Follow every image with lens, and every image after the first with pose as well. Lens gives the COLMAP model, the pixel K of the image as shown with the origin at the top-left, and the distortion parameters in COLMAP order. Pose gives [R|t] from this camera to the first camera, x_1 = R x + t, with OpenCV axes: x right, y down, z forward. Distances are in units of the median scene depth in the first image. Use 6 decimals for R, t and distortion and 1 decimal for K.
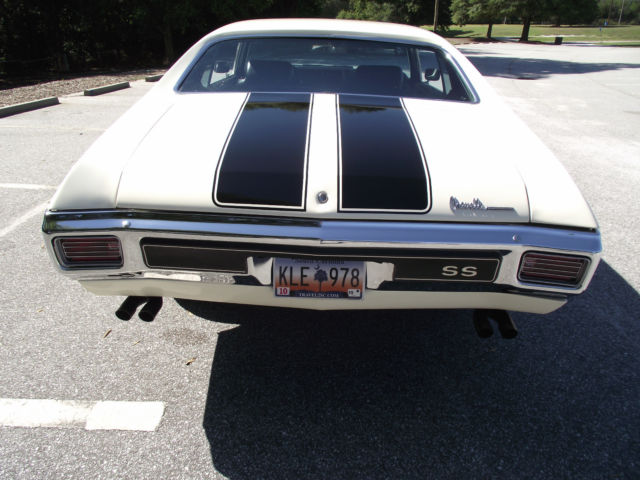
lens RADIAL K [[497.2, 0, 320.6], [0, 497.2, 243.1], [0, 0, 1]] dist [-0.081555, 0.031113]
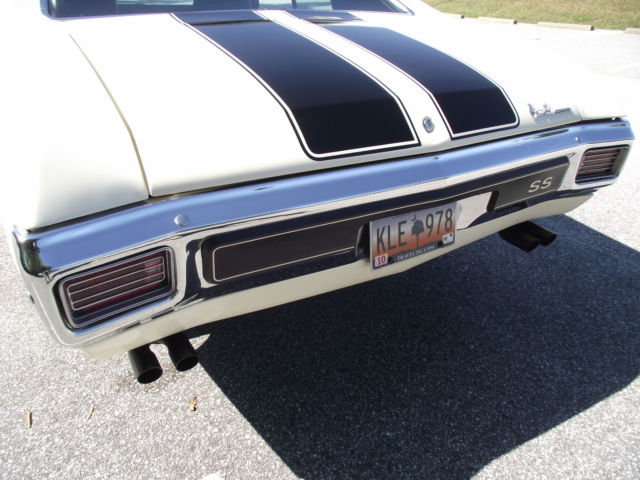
lens RADIAL K [[497.2, 0, 319.1], [0, 497.2, 236.9], [0, 0, 1]] dist [-0.081555, 0.031113]
pose [[0.839372, -0.256090, 0.479450, -0.511872], [0.220996, 0.966649, 0.129421, -0.056513], [-0.496603, -0.002675, 0.867973, 0.395420]]
